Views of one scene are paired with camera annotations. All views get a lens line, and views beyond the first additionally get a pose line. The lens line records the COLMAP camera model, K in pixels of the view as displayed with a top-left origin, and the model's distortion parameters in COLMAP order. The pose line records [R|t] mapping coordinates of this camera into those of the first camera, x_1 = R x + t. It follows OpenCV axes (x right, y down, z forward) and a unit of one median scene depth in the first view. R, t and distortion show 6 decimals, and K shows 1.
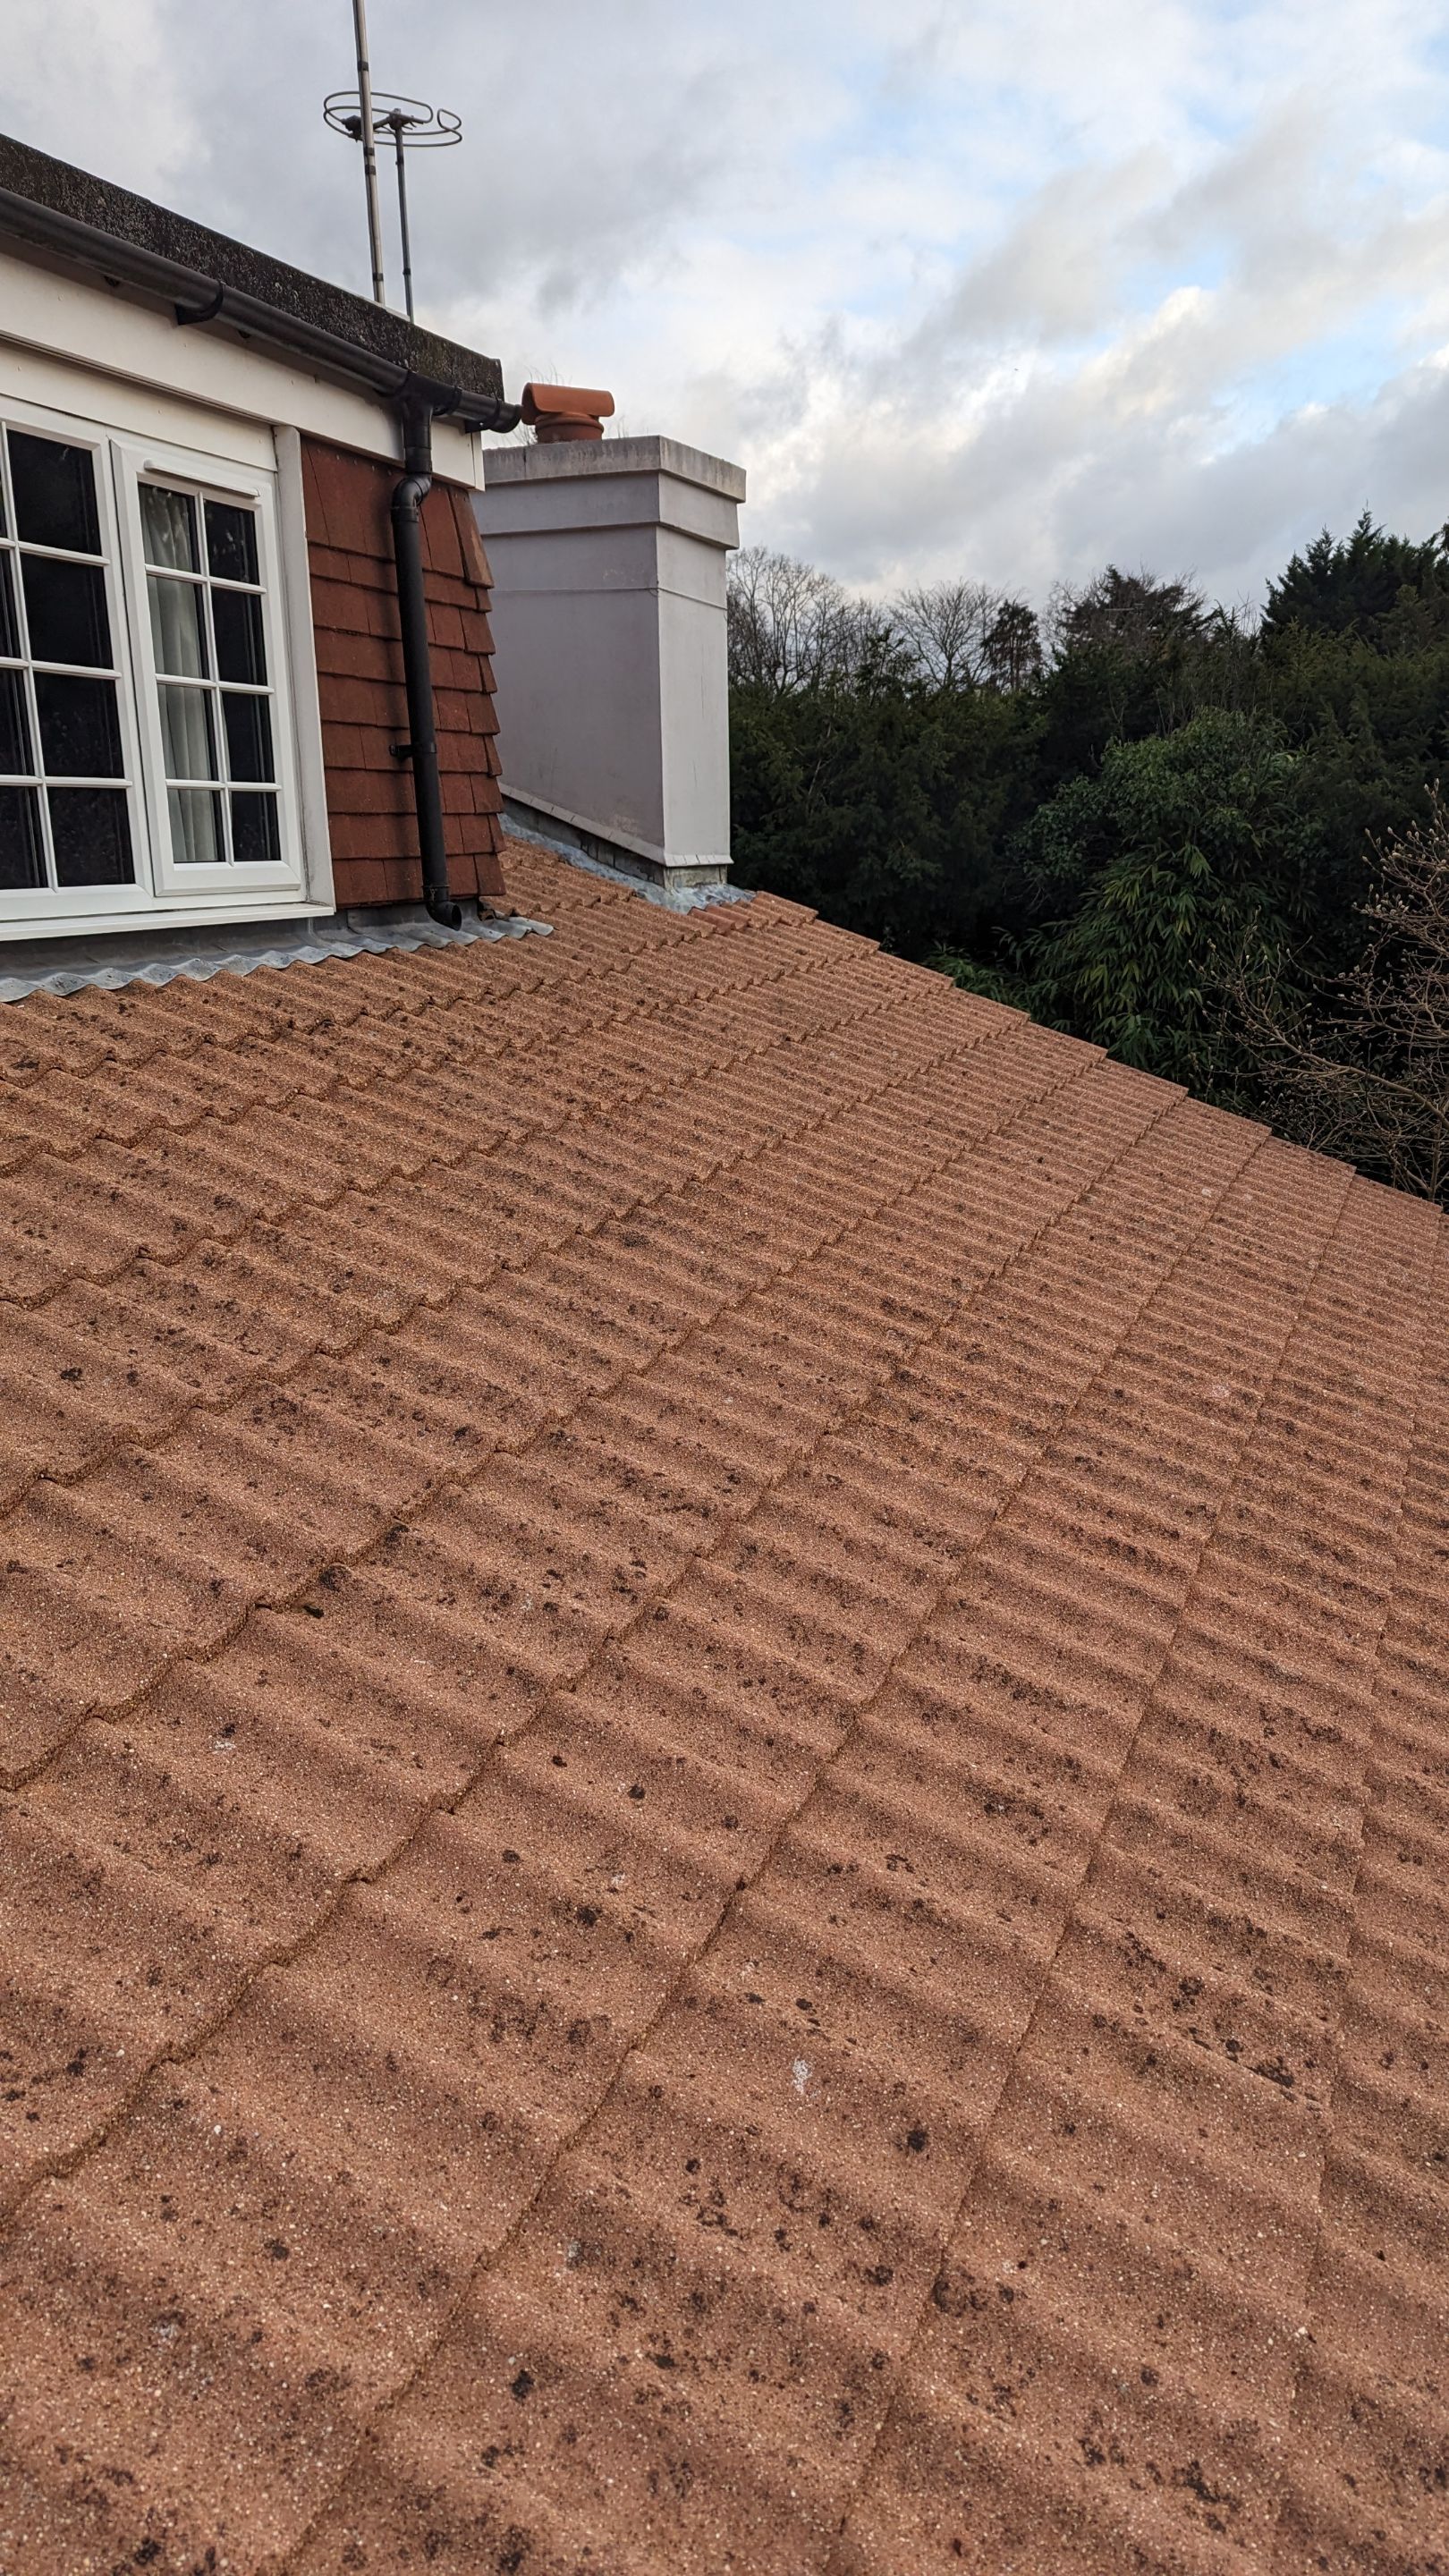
lens RADIAL K [[1832.7, 0, 745.8], [0, 1832.7, 1284.6], [0, 0, 1]] dist [0.077465, -0.050328]
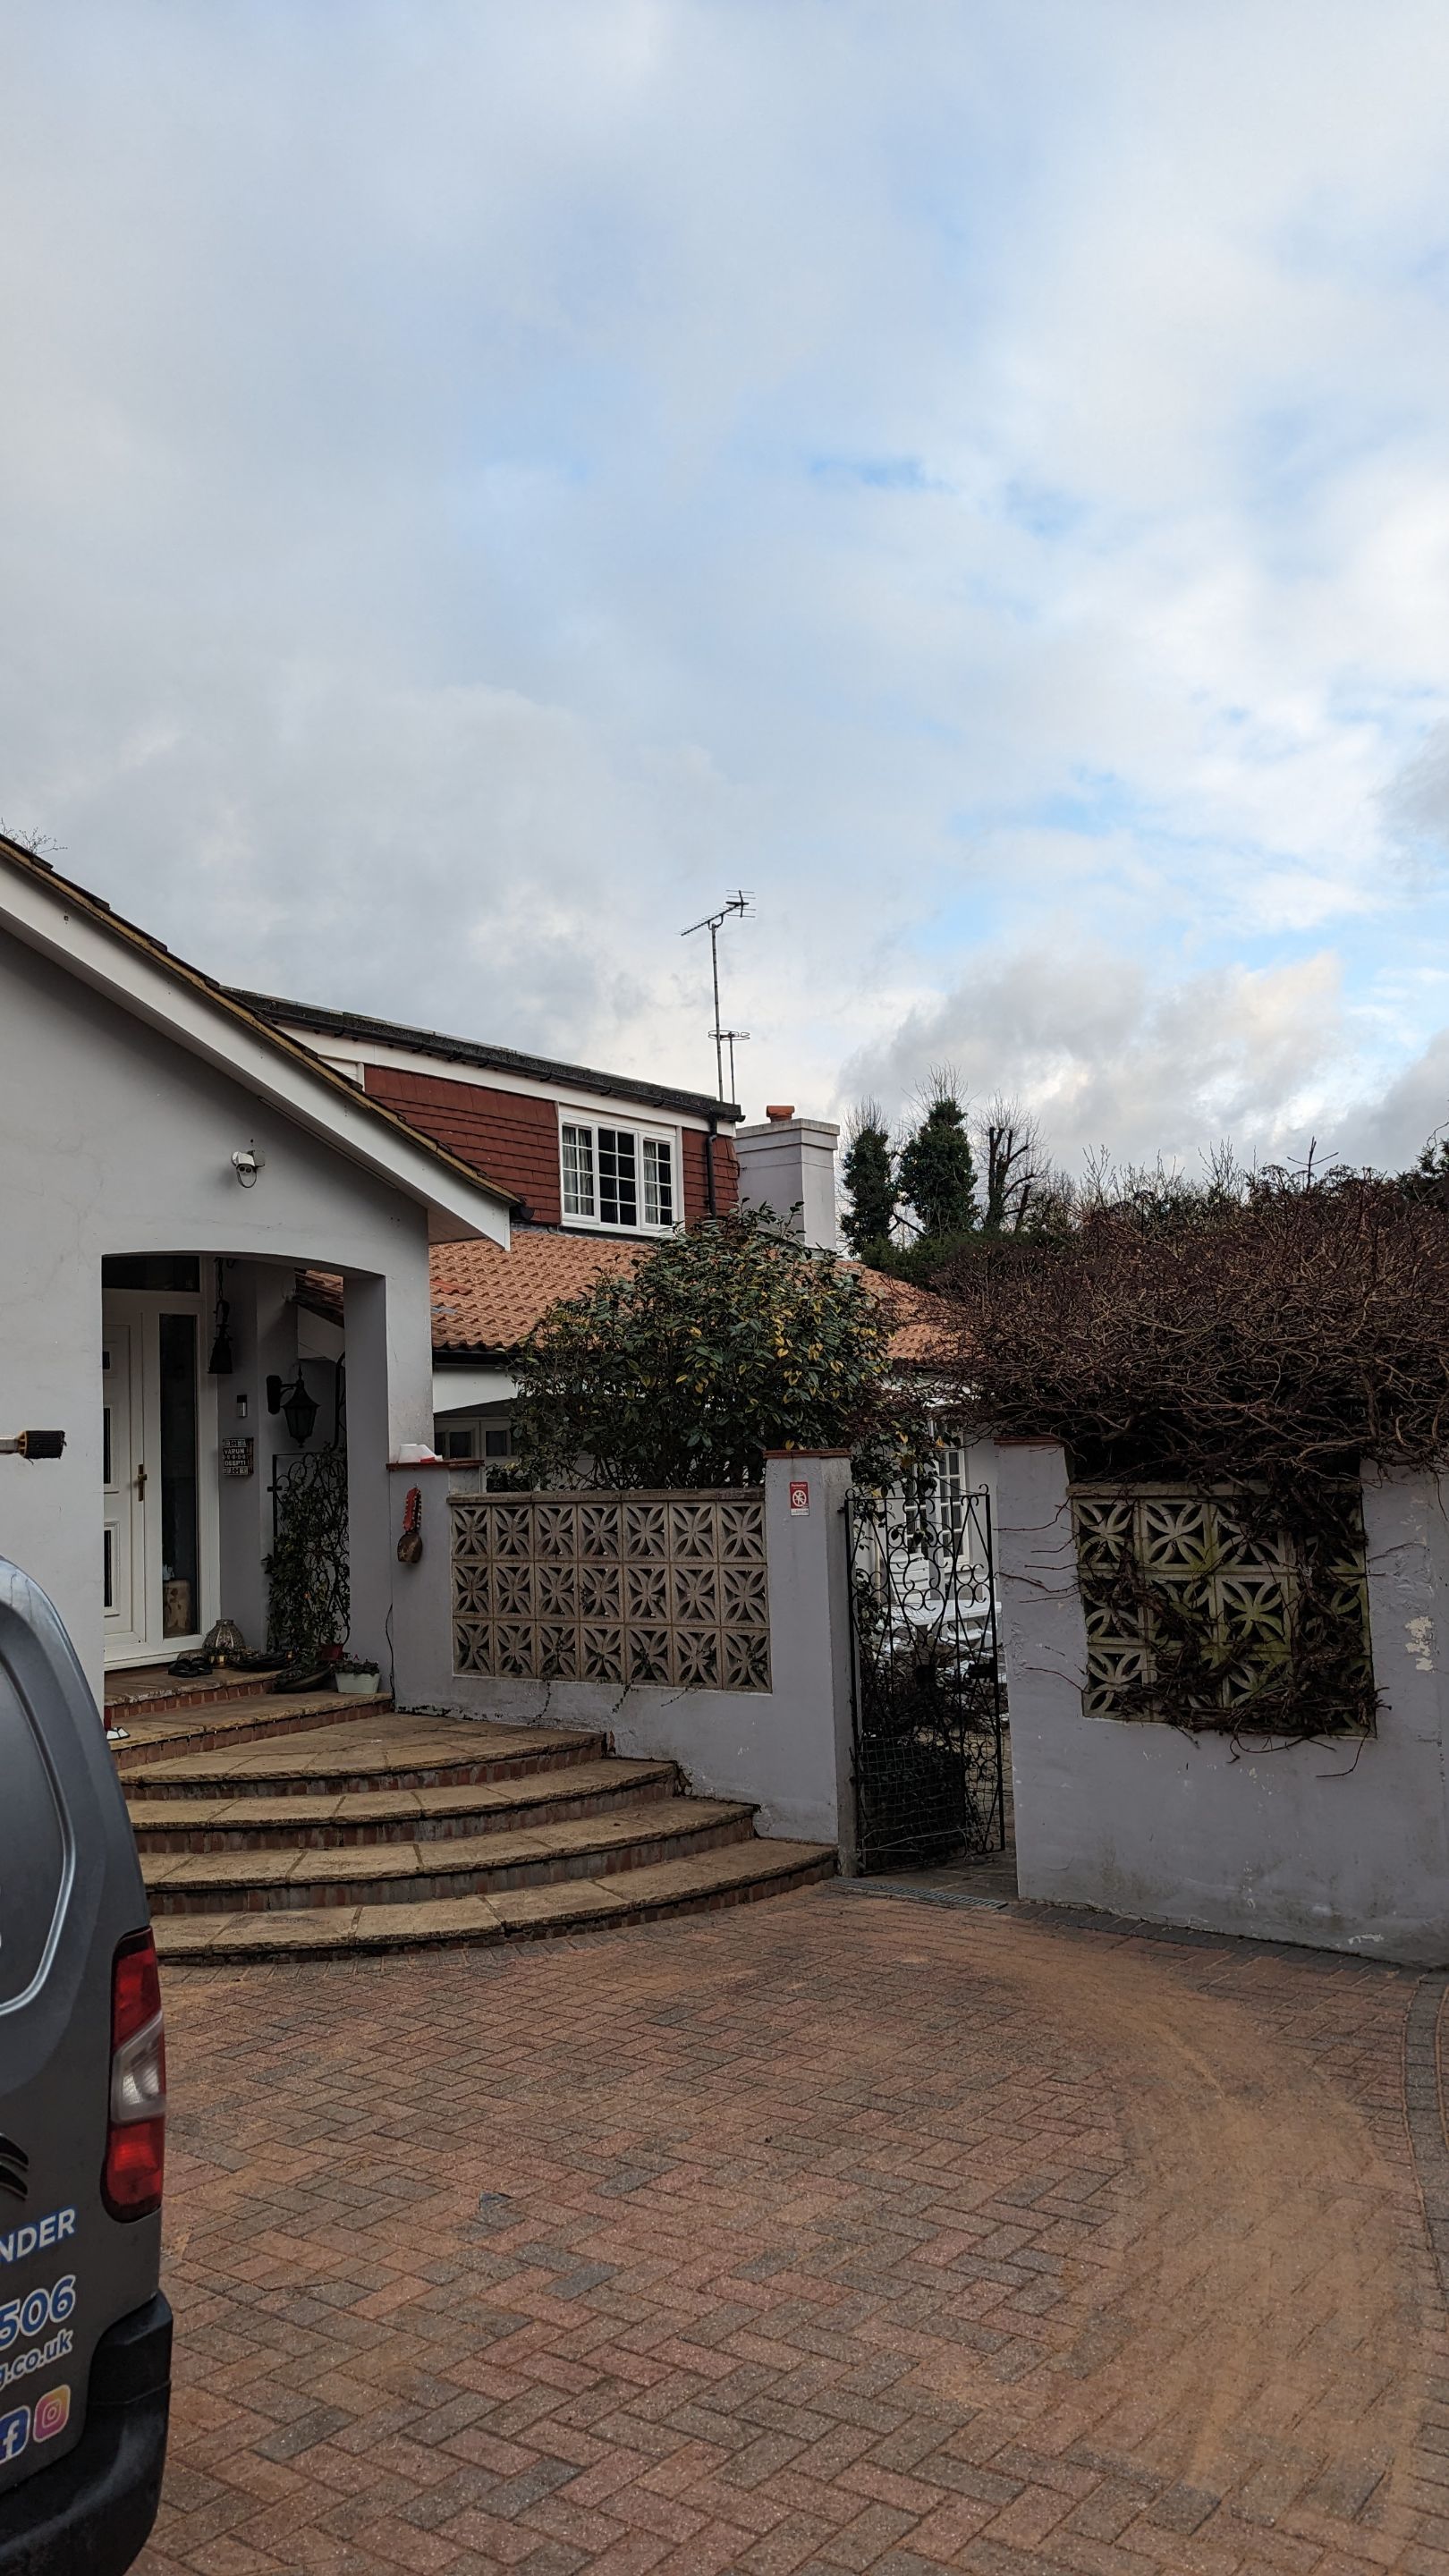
lens RADIAL K [[1832.7, 0, 738.4], [0, 1832.7, 1319.5], [0, 0, 1]] dist [0.077465, -0.050328]
pose [[0.965498, -0.042588, -0.256906, 0.234519], [-0.037831, 0.953133, -0.300177, 0.300632], [0.257650, 0.299539, 0.918637, -0.664529]]
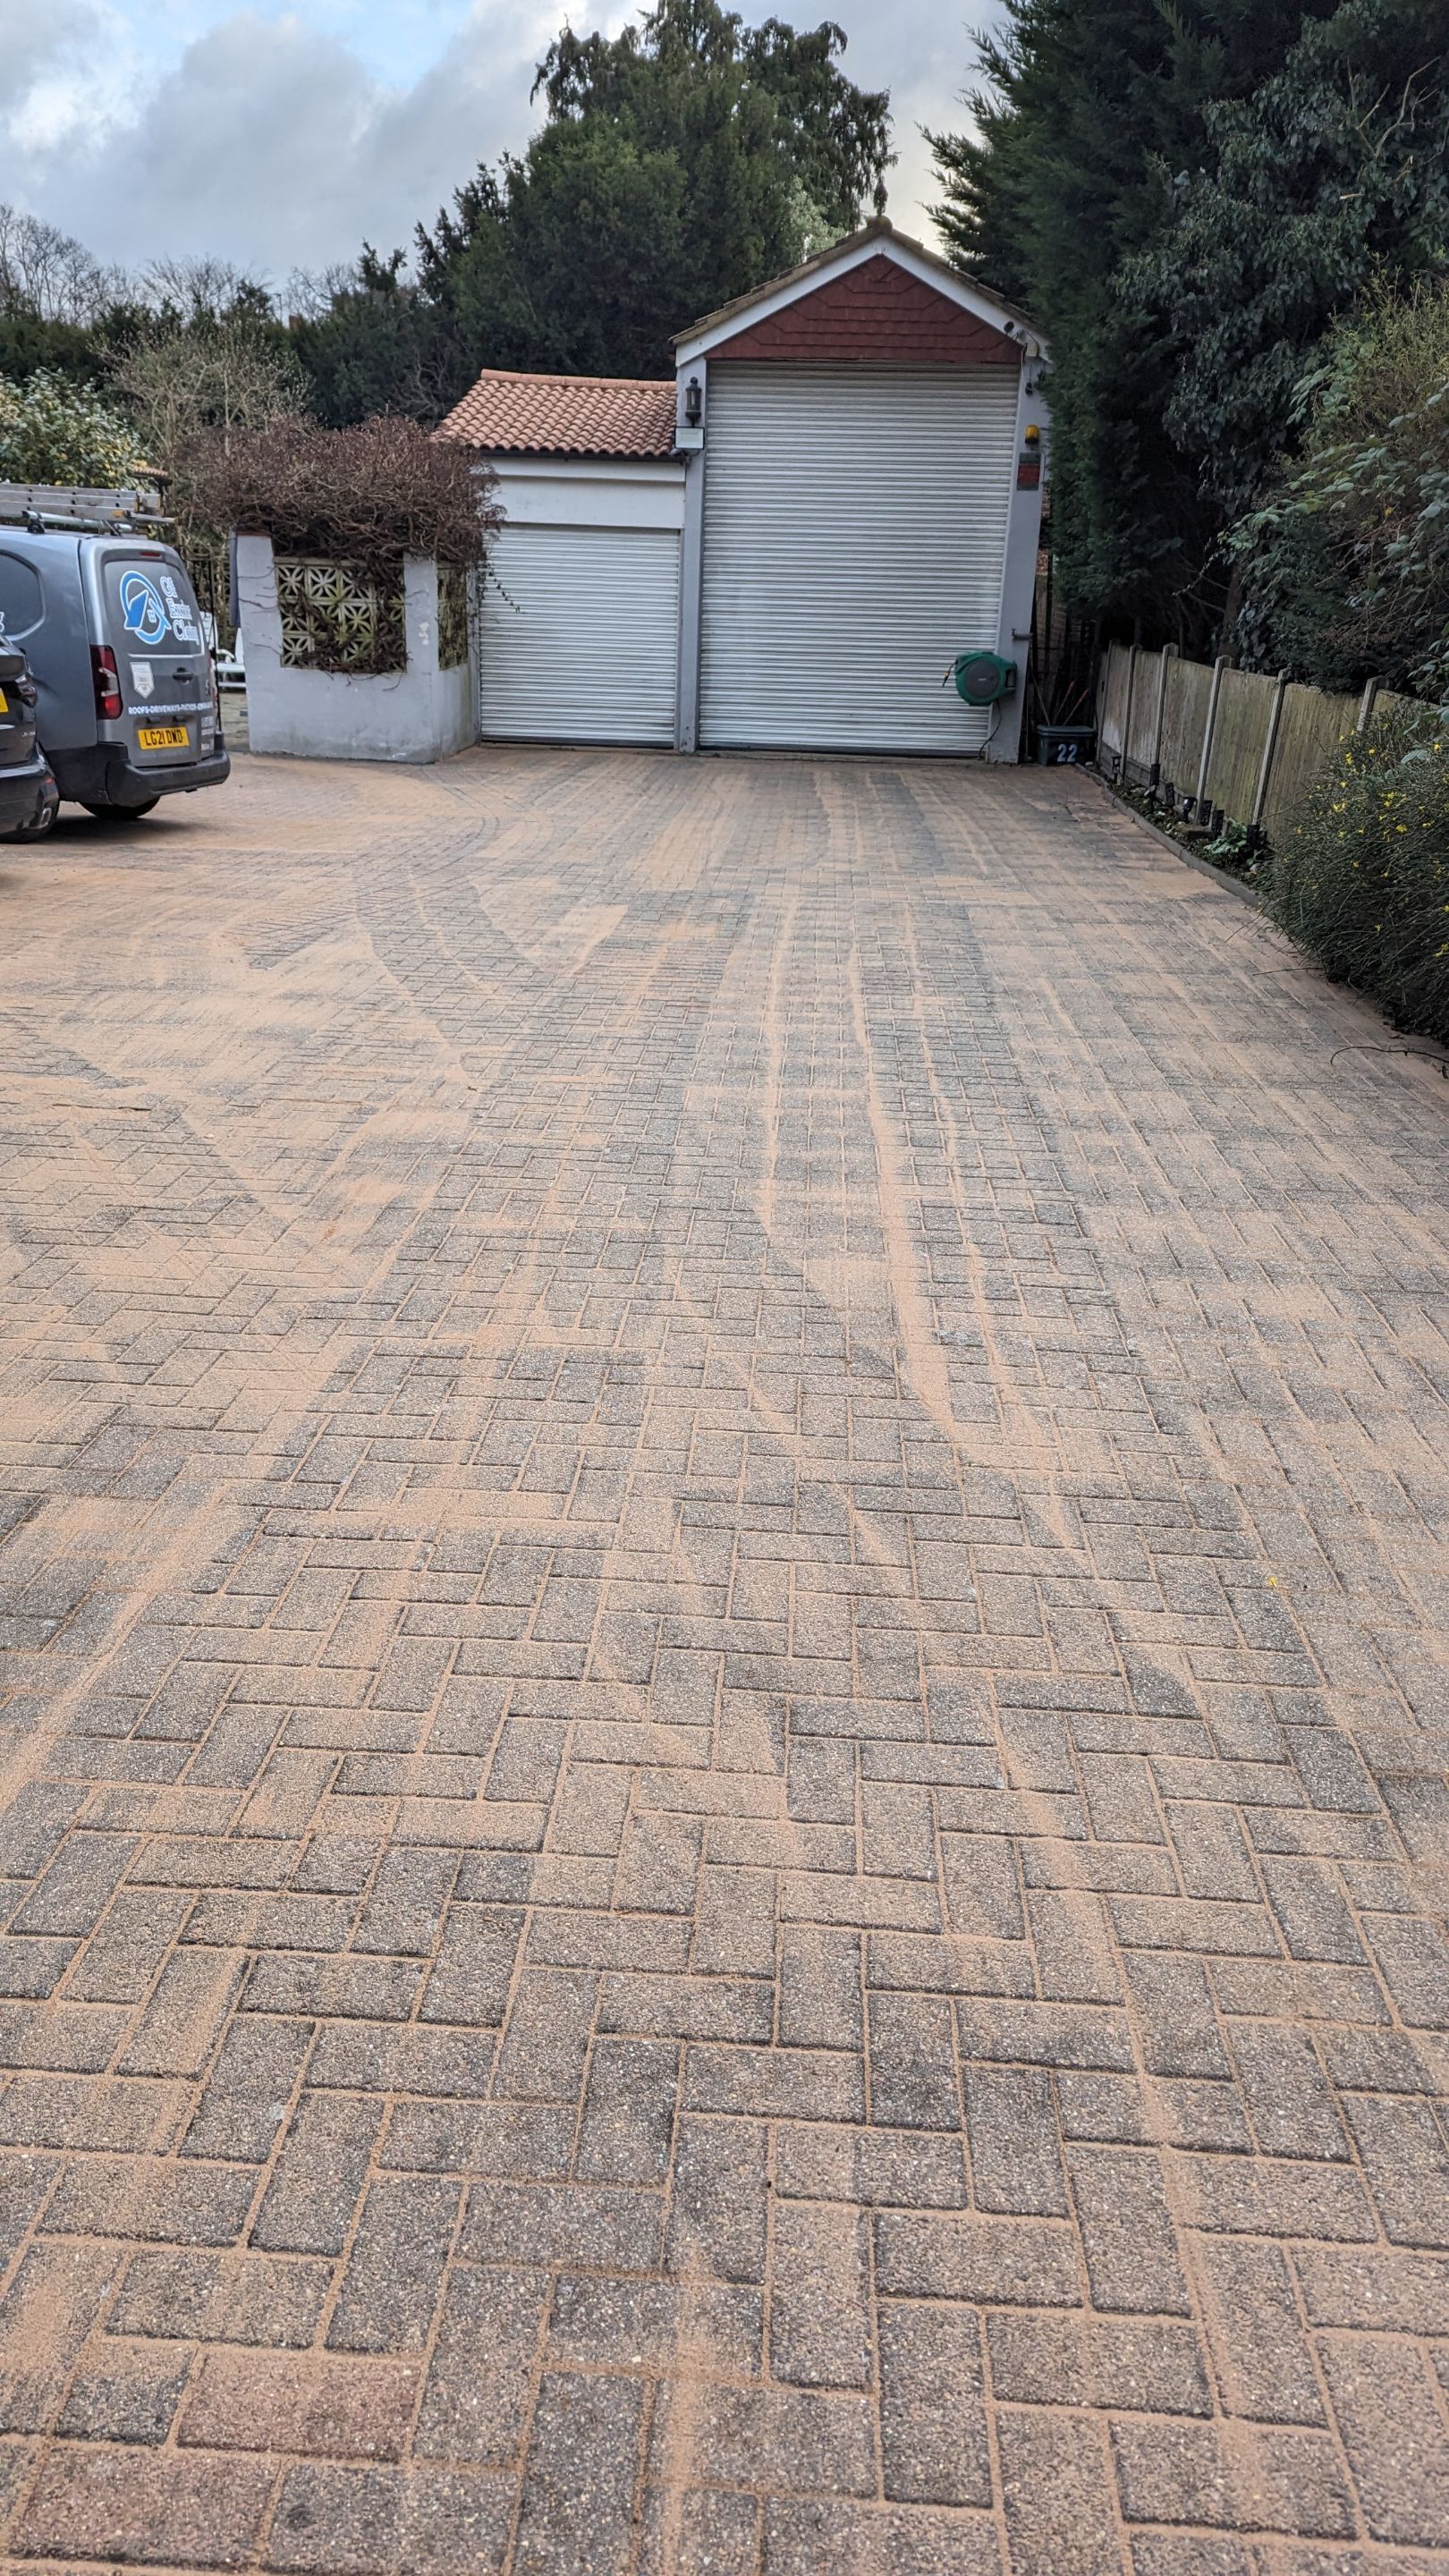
lens RADIAL K [[1832.7, 0, 699.8], [0, 1832.7, 1286.2], [0, 0, 1]] dist [0.077465, -0.050328]
pose [[0.951574, -0.077112, 0.297591, 0.089442], [0.035656, 0.989181, 0.142303, 0.451824], [-0.305344, -0.124801, 0.944028, -1.268273]]
